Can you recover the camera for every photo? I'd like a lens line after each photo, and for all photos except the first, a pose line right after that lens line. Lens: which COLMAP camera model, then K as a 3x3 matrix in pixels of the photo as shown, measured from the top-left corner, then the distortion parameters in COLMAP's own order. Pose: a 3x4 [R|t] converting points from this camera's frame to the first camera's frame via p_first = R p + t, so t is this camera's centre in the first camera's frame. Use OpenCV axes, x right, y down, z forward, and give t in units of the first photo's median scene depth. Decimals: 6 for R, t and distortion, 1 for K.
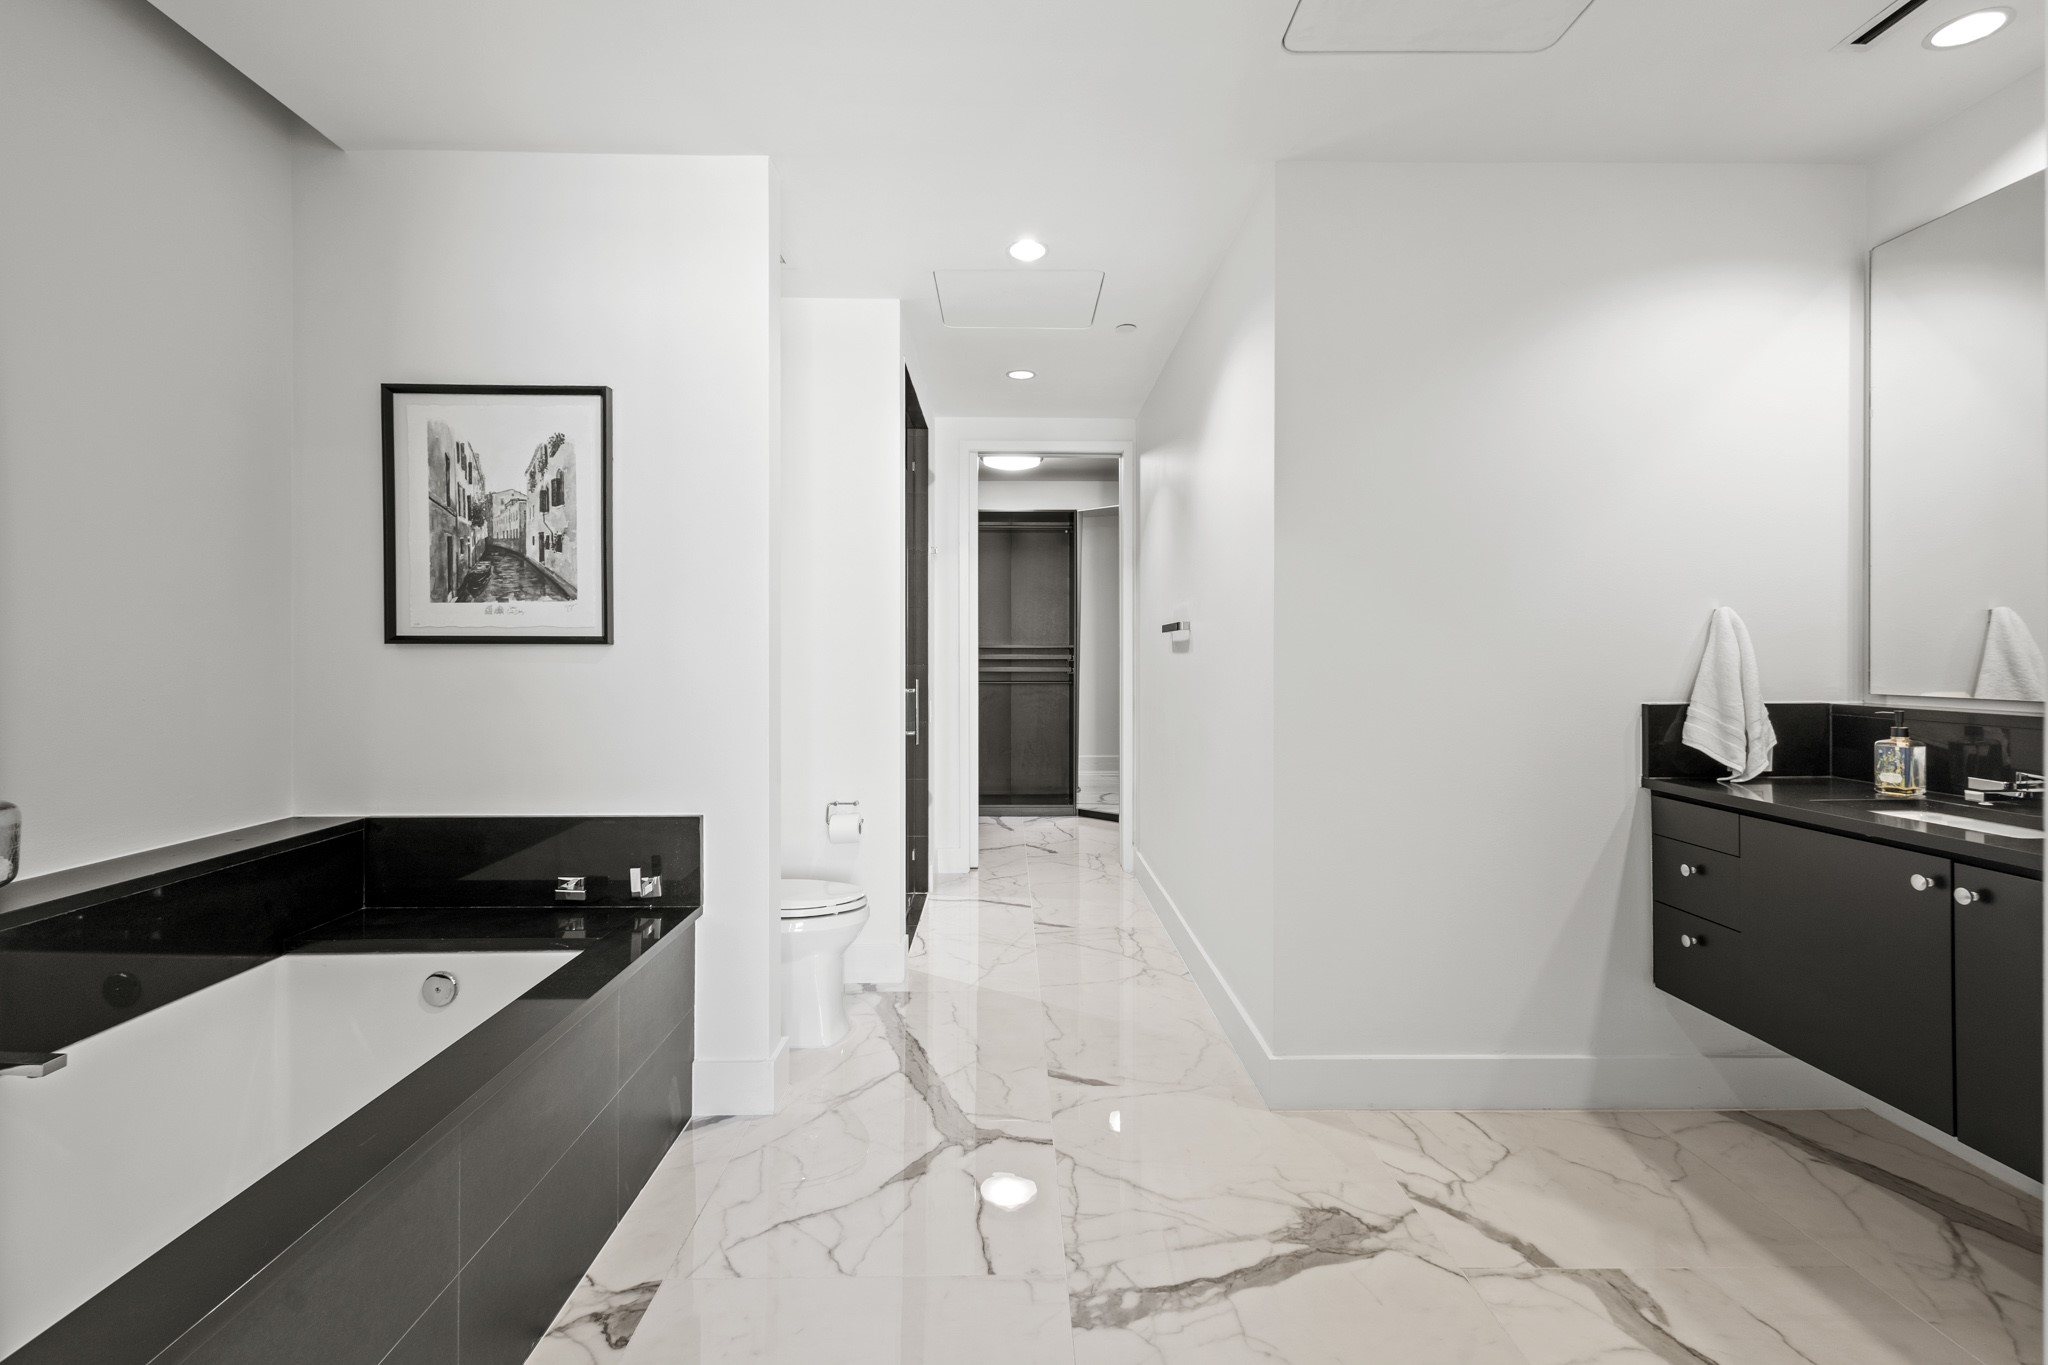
lens RADIAL K [[945.4, 0, 1024.6], [0, 945.4, 666.9], [0, 0, 1]] dist [0.004589, -0.001179]
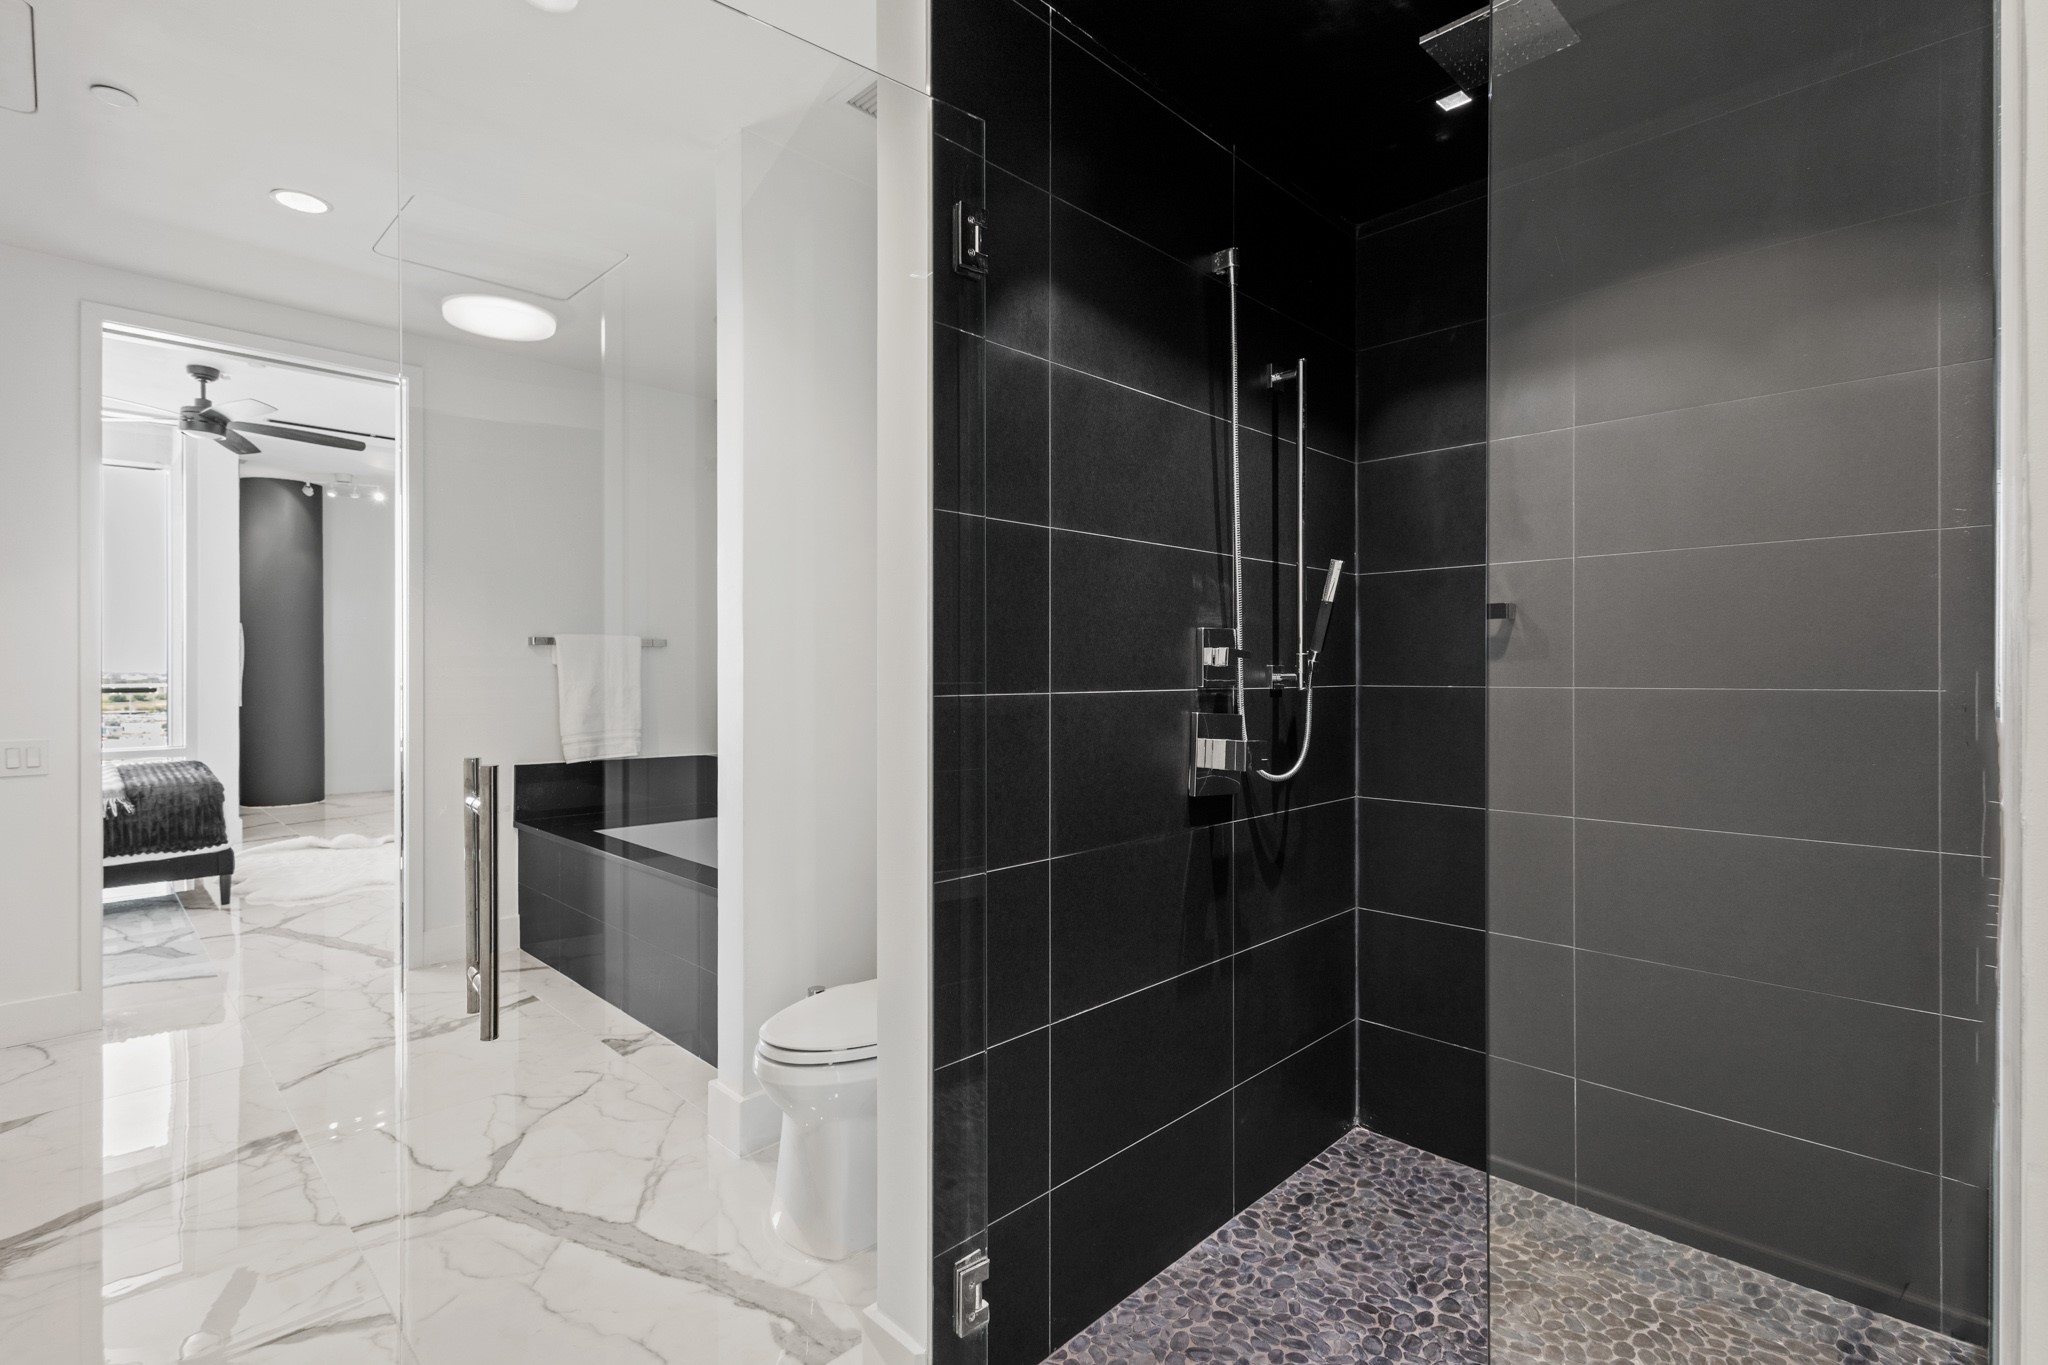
lens RADIAL K [[945.4, 0, 1023.3], [0, 945.4, 672.5], [0, 0, 1]] dist [0.004589, -0.001179]
pose [[-0.714346, 0.006092, -0.699766, 0.197072], [-0.006271, 0.999866, 0.015106, -0.021342], [0.699765, 0.015179, -0.714212, 2.067379]]
